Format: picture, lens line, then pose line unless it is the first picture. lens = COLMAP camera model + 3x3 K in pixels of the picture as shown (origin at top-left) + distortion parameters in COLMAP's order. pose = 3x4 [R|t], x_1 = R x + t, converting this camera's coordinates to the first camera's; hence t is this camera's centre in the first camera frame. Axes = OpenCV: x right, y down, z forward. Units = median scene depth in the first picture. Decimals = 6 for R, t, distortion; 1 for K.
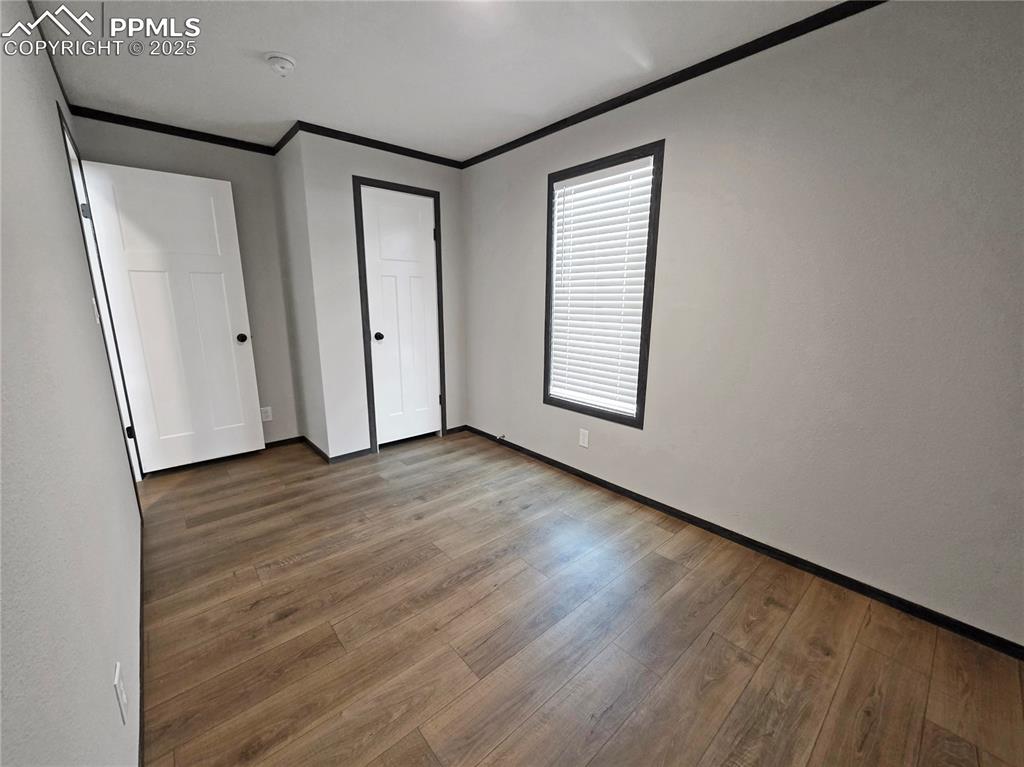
lens RADIAL K [[411.7, 0, 506.1], [0, 411.7, 388.5], [0, 0, 1]] dist [-0.001011, -0.000105]
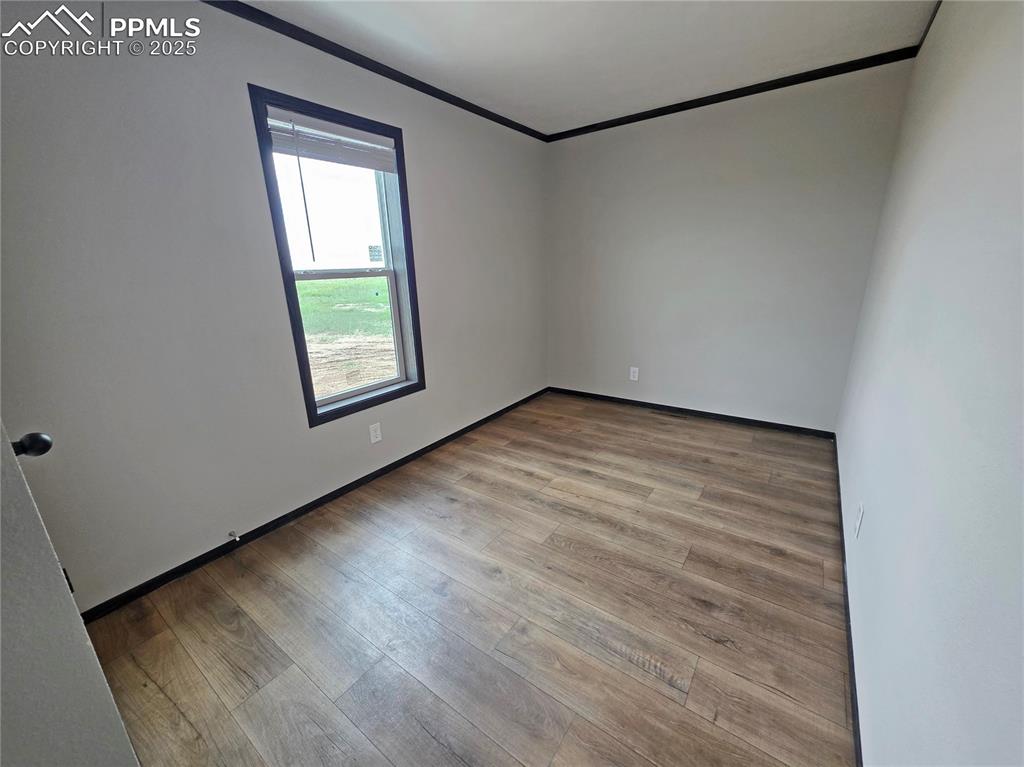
lens RADIAL K [[412.6, 0, 510.3], [0, 412.6, 384.5], [0, 0, 1]] dist [-0.000538, -0.000251]
pose [[-0.234808, -0.264485, 0.935368, -1.192030], [0.242080, 0.916041, 0.319790, -0.330335], [-0.941415, 0.301523, -0.151067, 1.417150]]
